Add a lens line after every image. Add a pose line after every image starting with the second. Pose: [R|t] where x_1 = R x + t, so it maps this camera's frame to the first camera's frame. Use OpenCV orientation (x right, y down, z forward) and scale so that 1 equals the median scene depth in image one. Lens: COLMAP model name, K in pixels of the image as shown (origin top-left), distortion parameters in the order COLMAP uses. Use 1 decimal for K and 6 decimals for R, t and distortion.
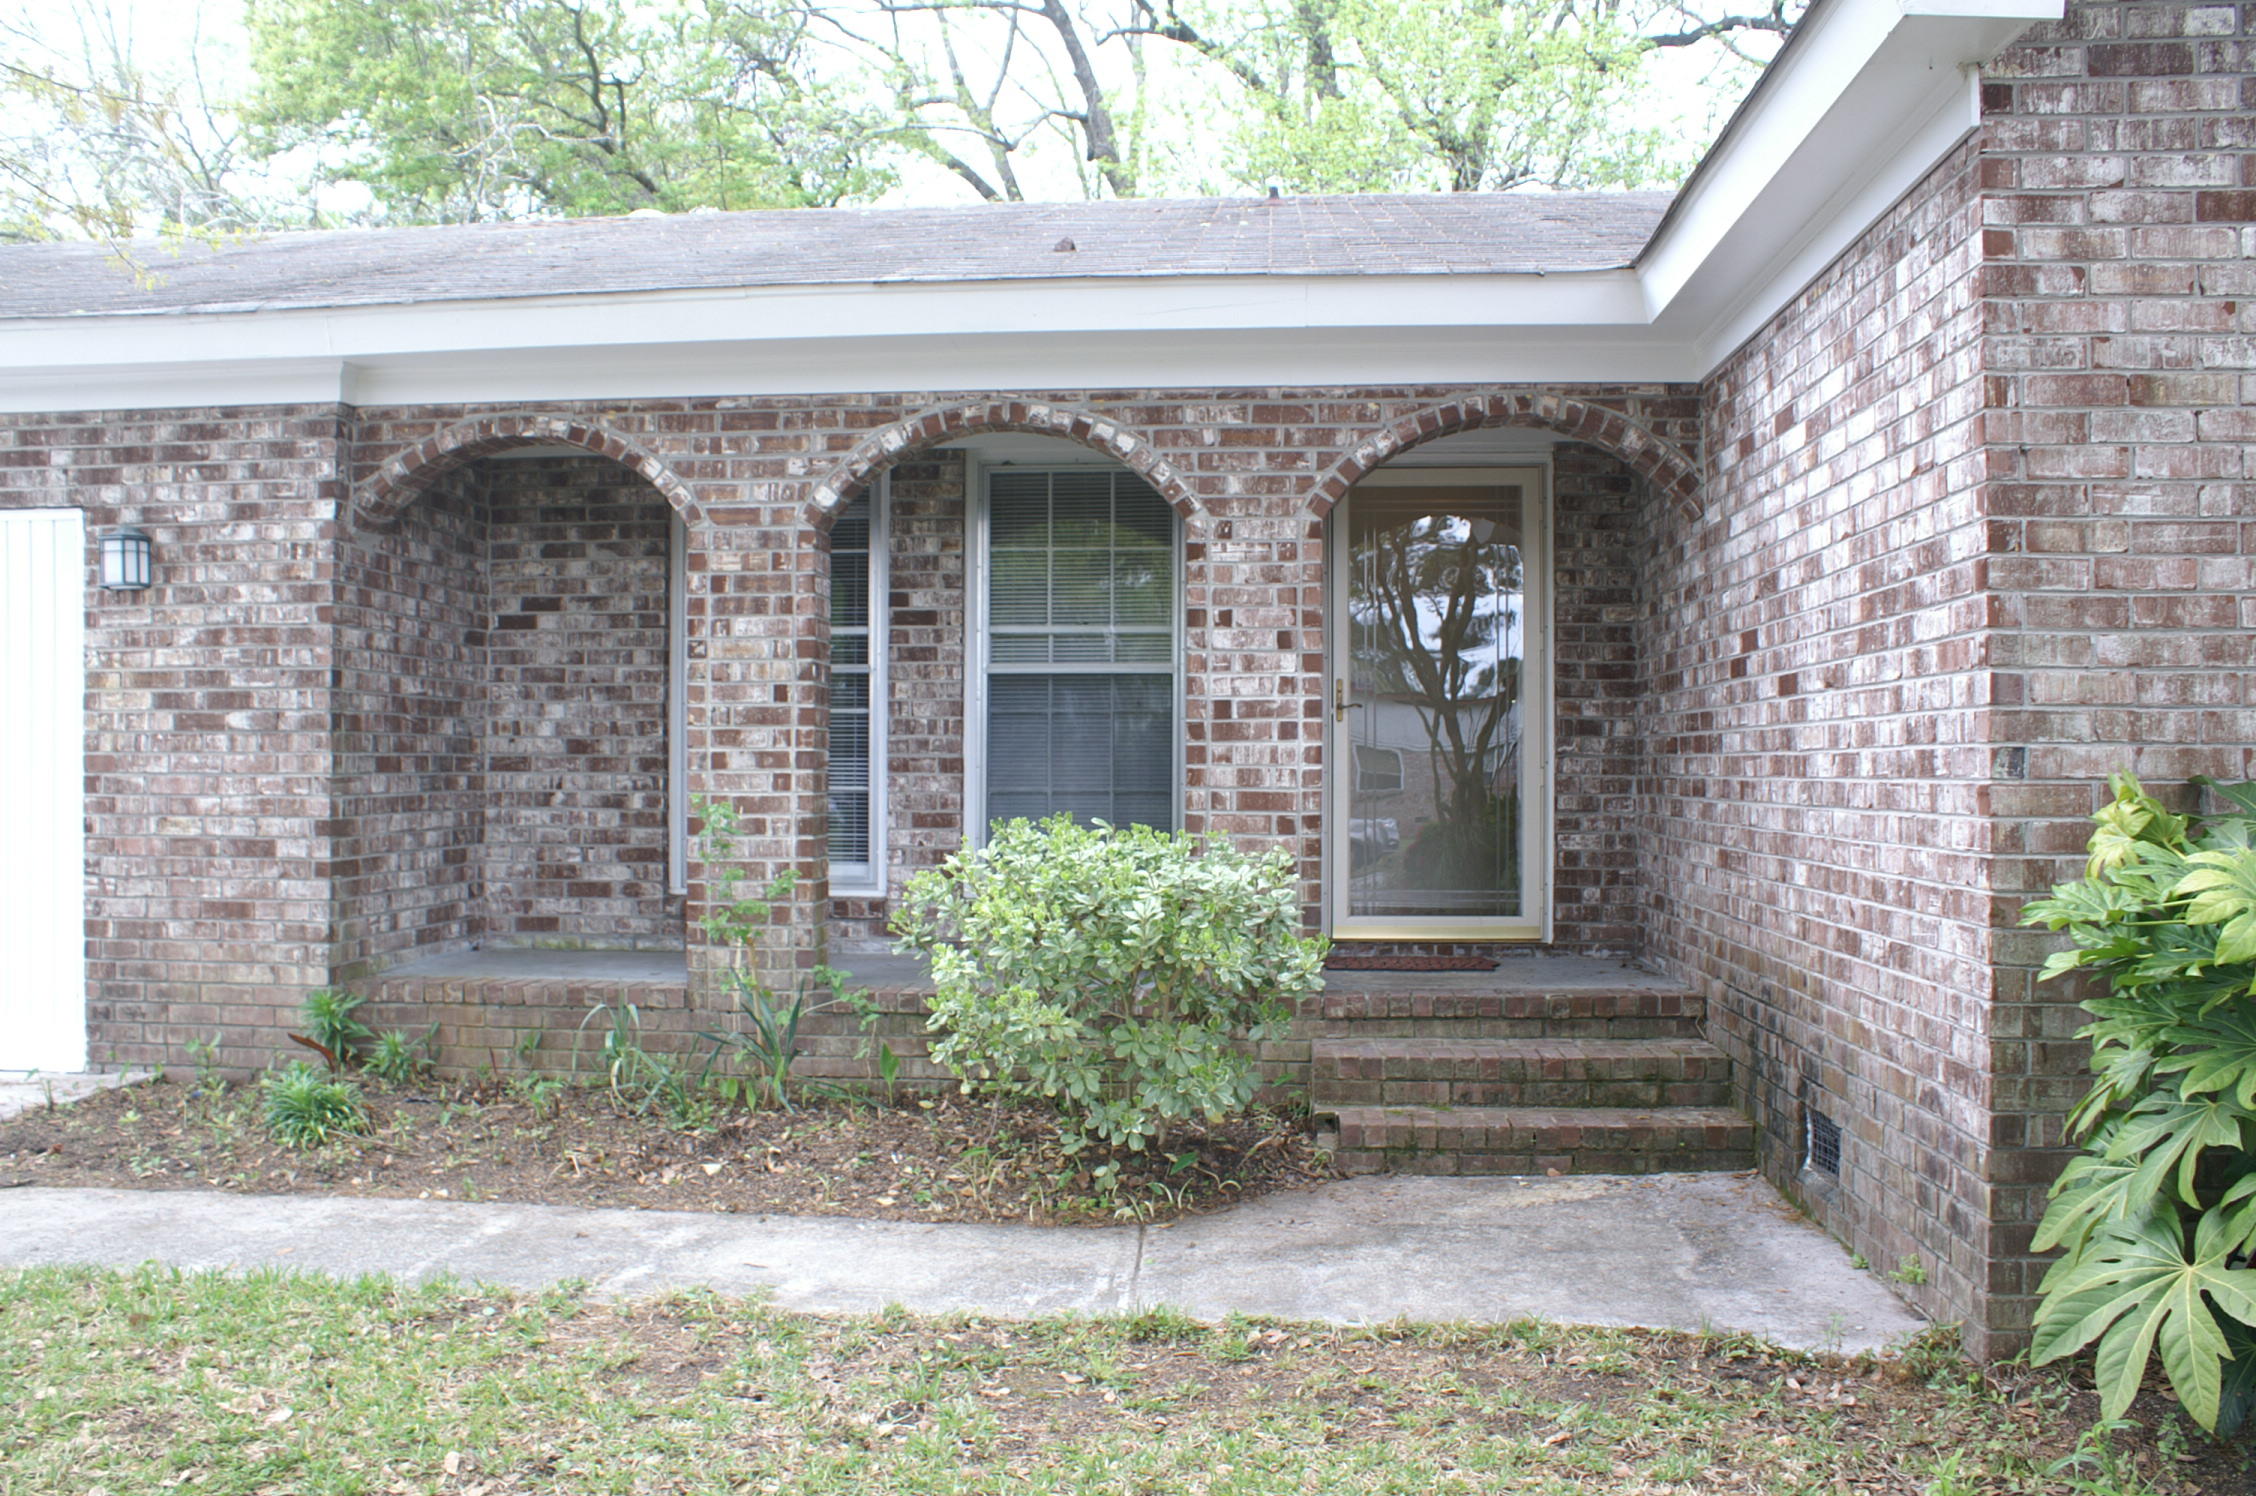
lens RADIAL K [[1763.9, 0, 1120.6], [0, 1763.9, 759.6], [0, 0, 1]] dist [-0.157680, 0.139773]
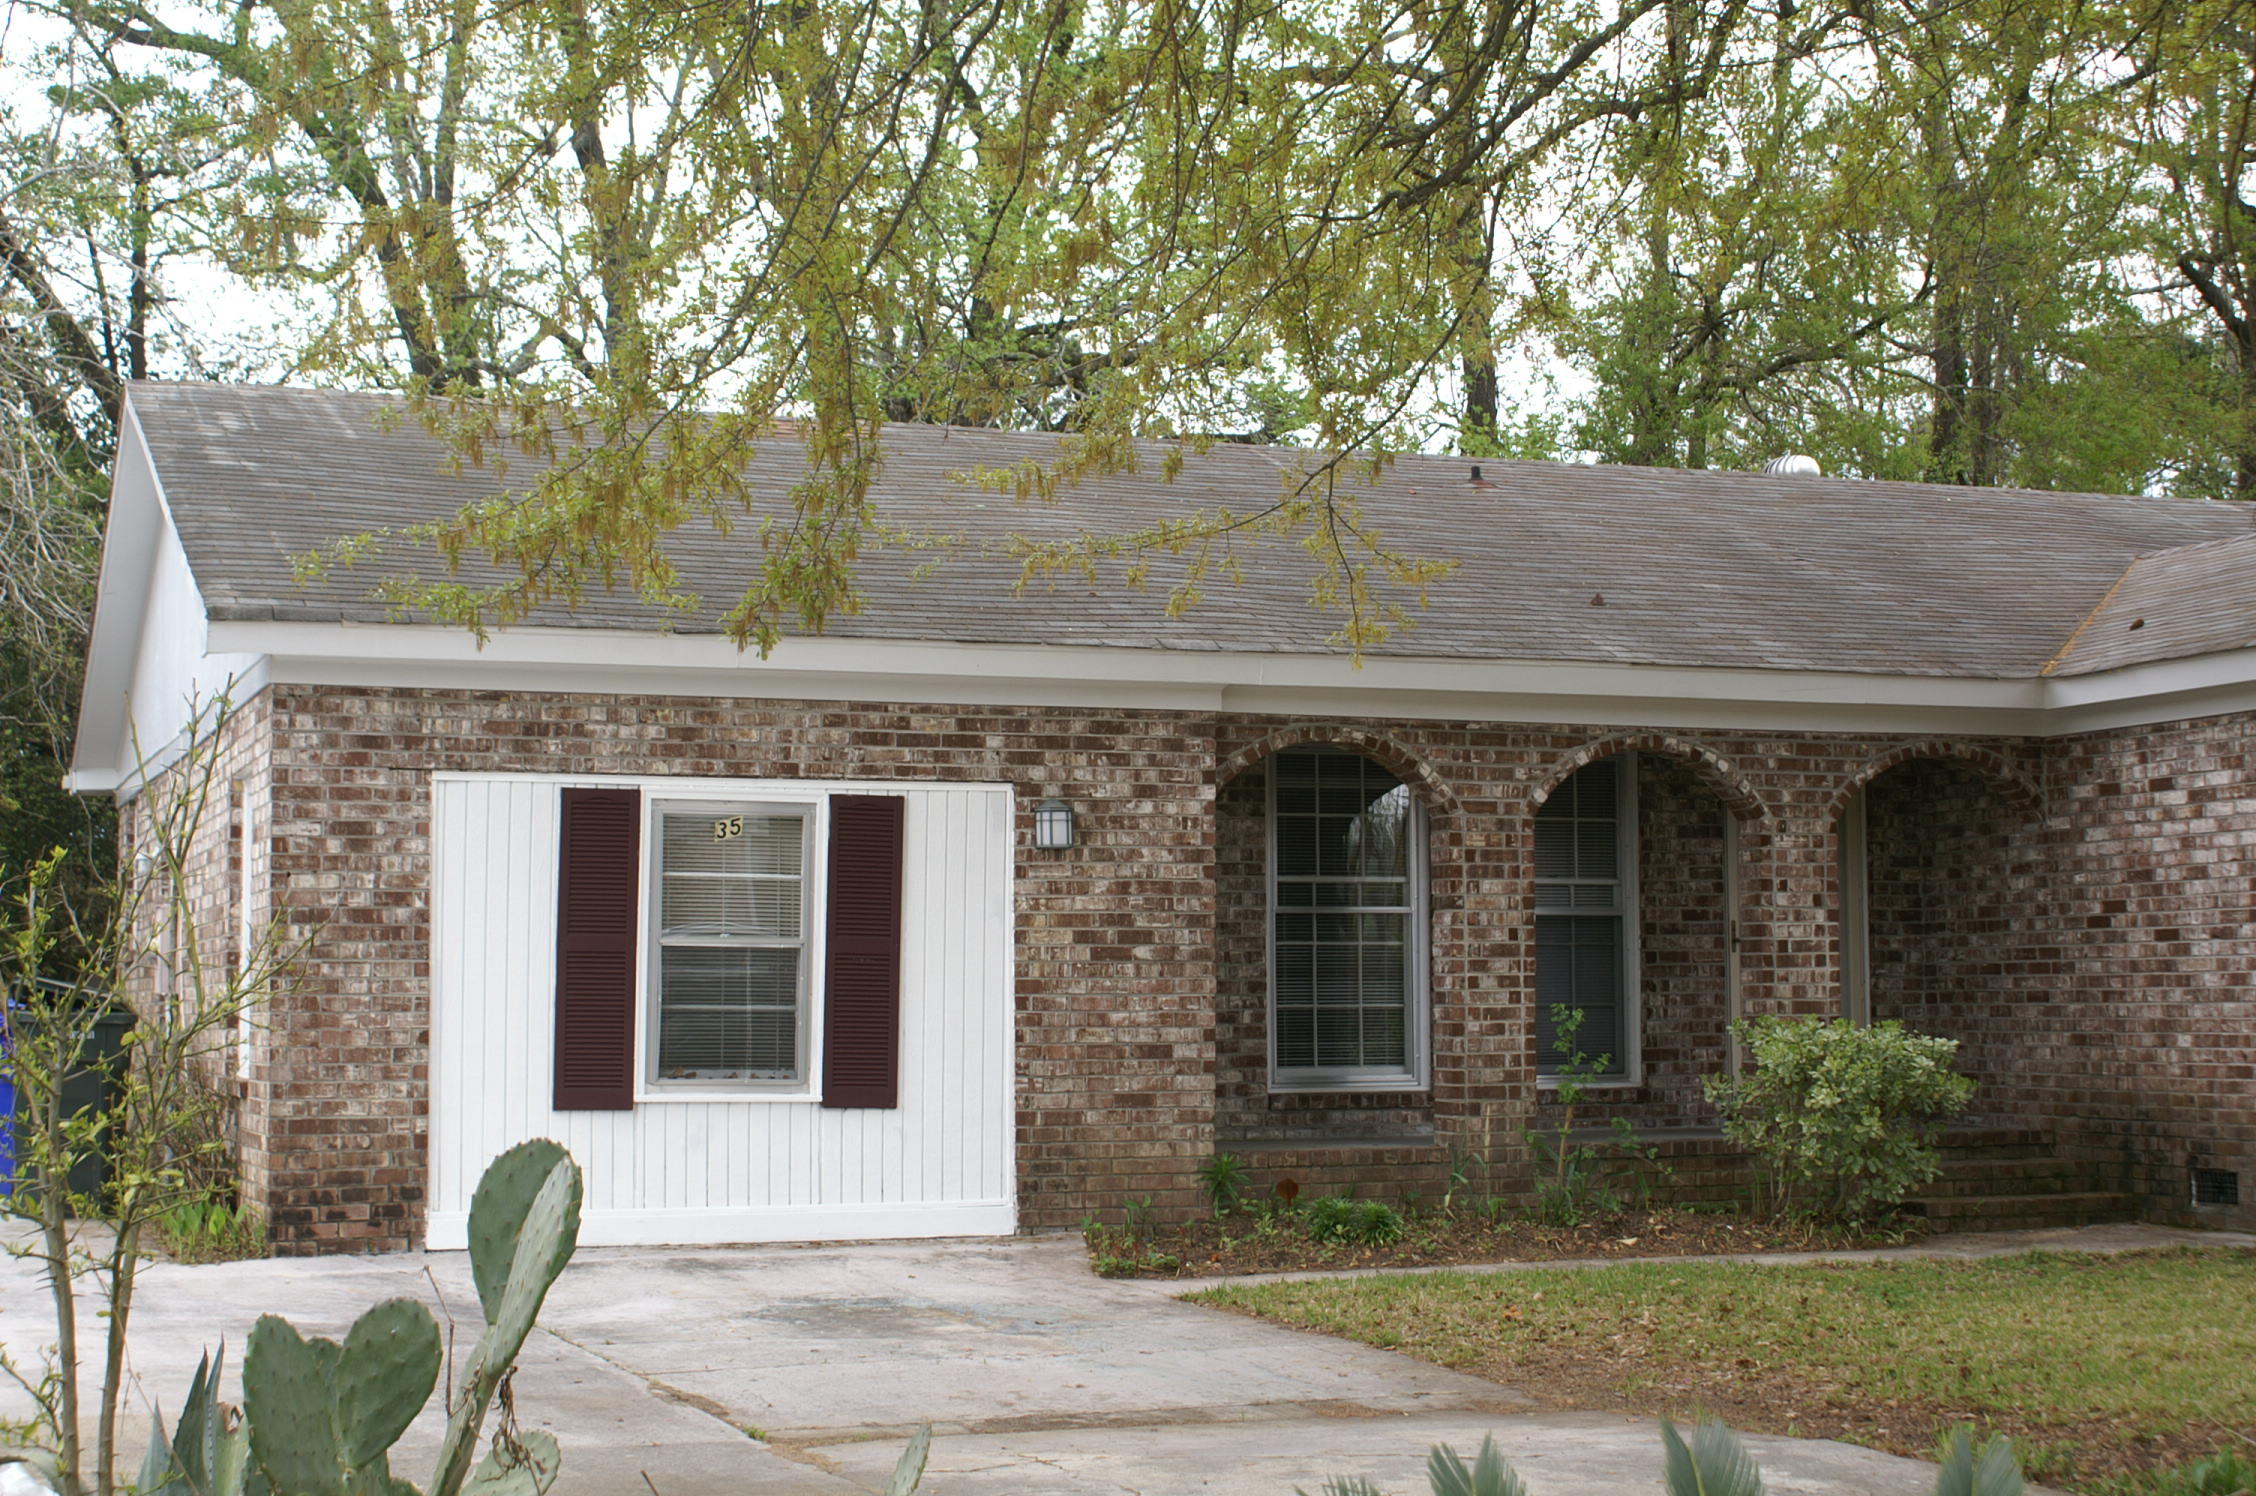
lens RADIAL K [[3329.6, 0, 1128.0], [0, 3329.6, 748.0], [0, 0, 1]] dist [-0.073994, 0.036242]
pose [[0.901846, 0.026907, 0.431219, -1.631356], [0.004838, 0.997367, -0.072352, 0.004817], [-0.432030, 0.067337, 0.899342, -1.283065]]
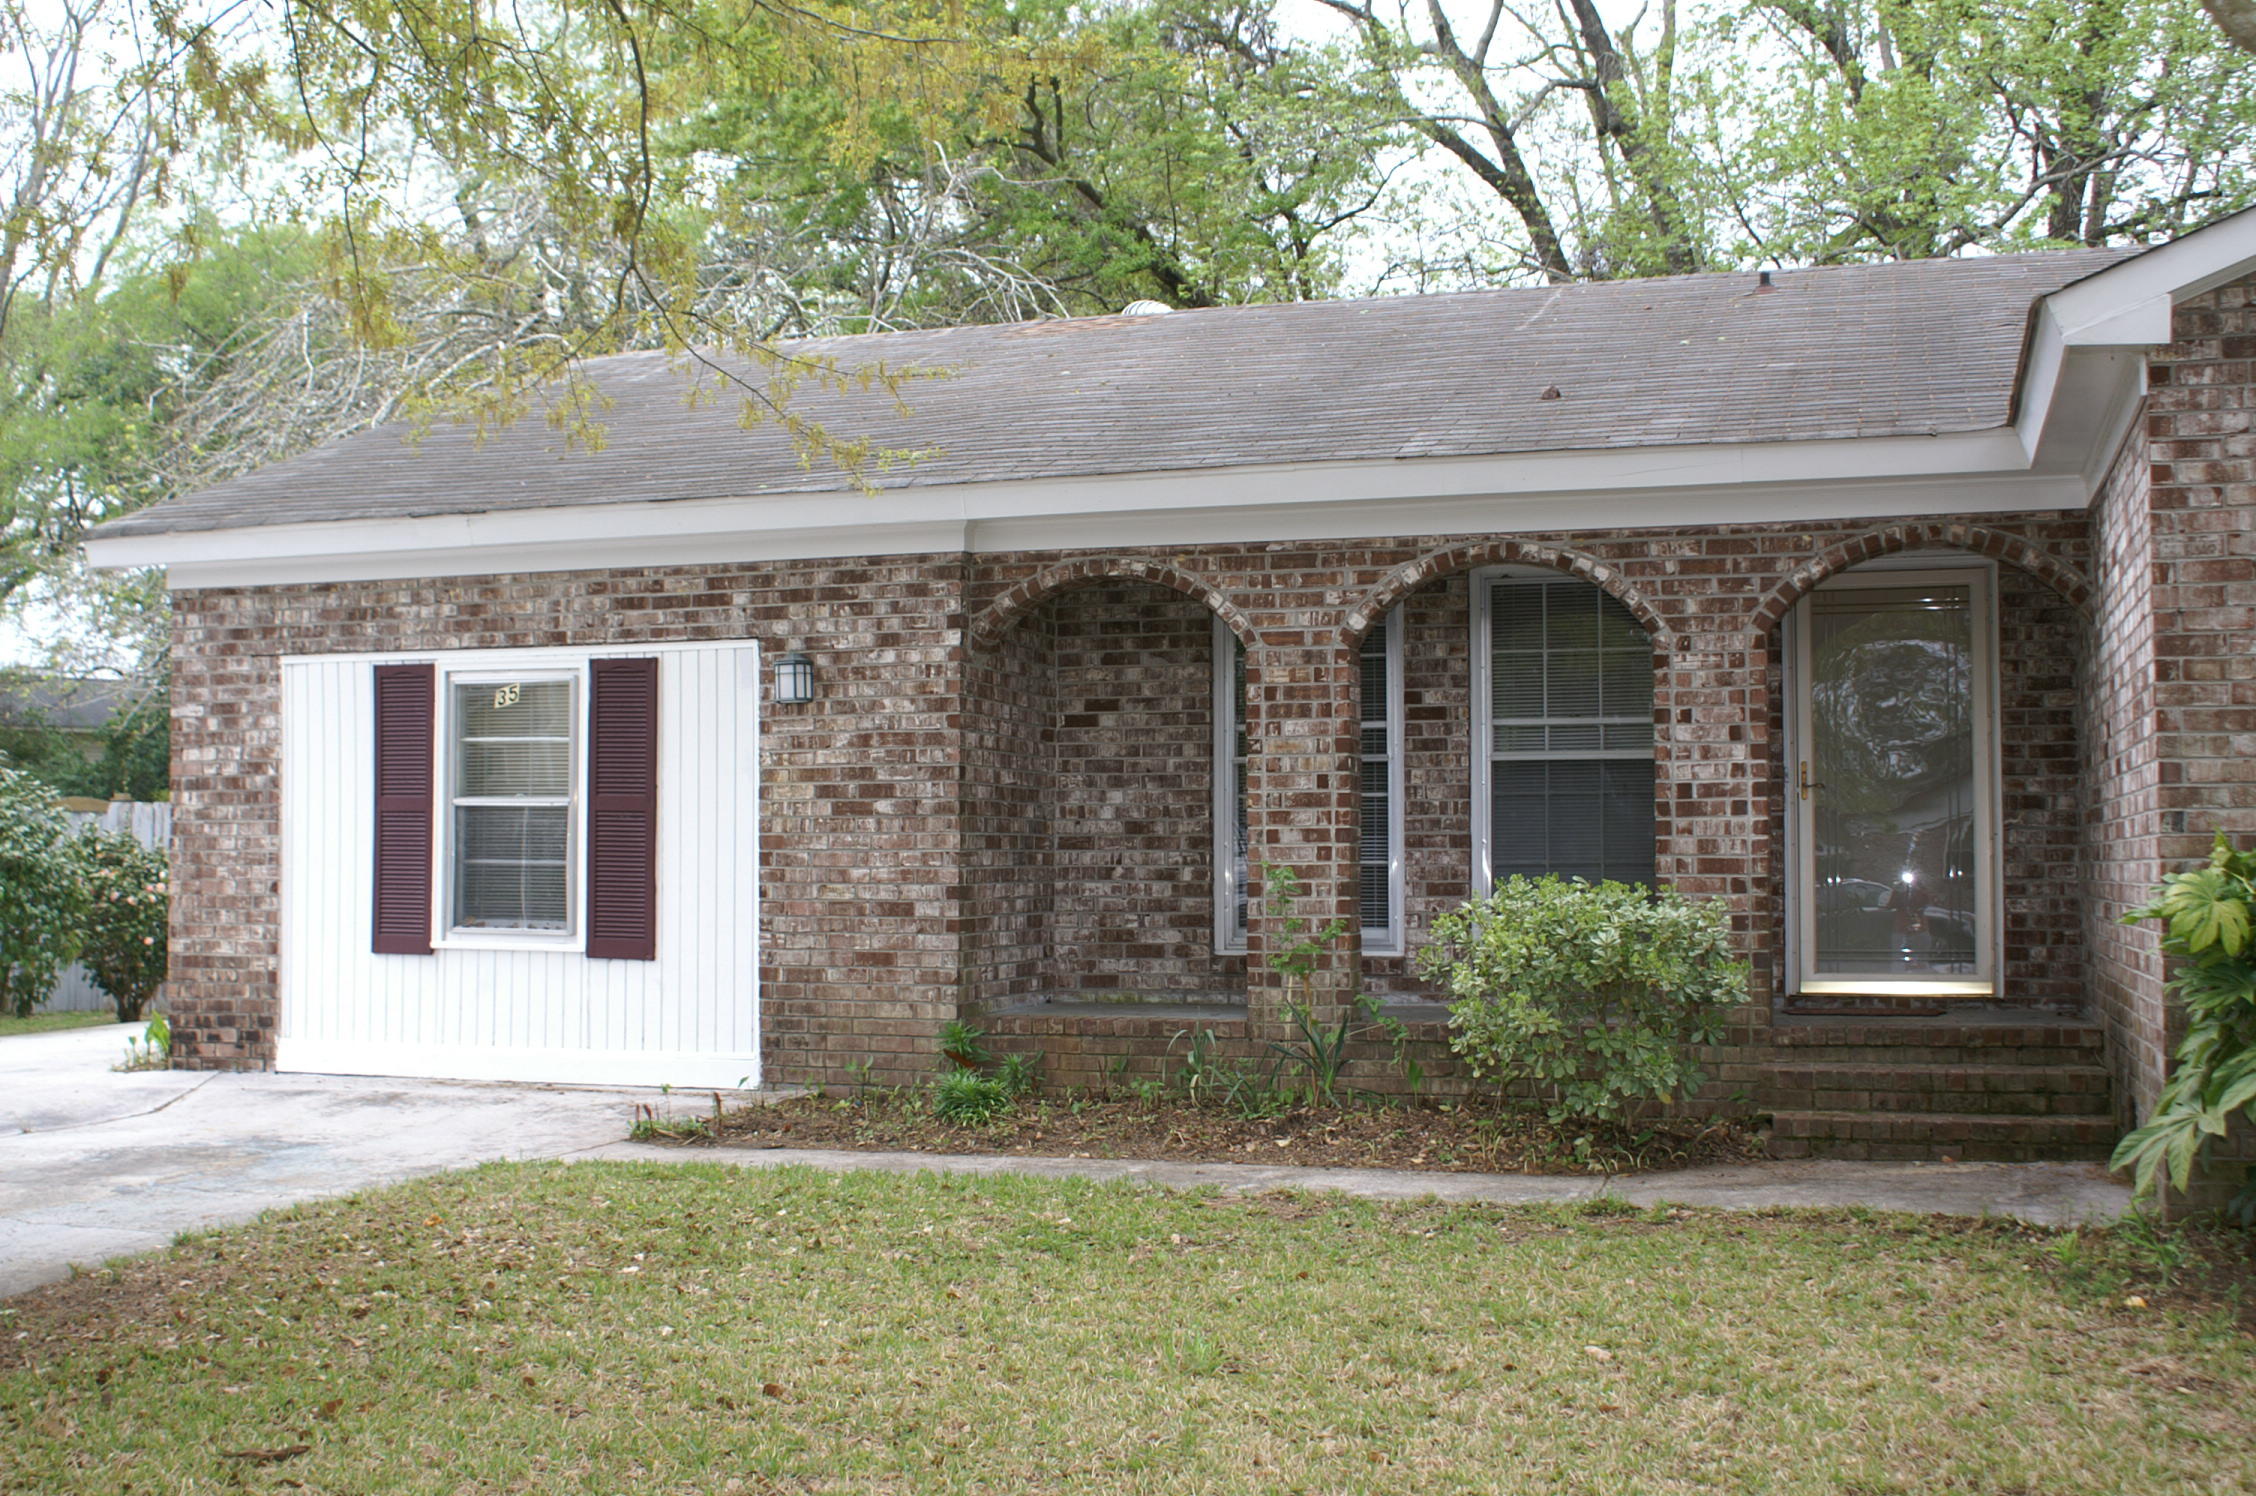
lens RADIAL K [[2430.2, 0, 1128.0], [0, 2430.2, 762.4], [0, 0, 1]] dist [-0.133585, 0.164246]
pose [[0.974822, -0.013563, -0.222573, 0.053292], [0.004856, 0.999203, -0.039623, 0.015808], [0.222933, 0.037545, 0.974111, -0.696539]]
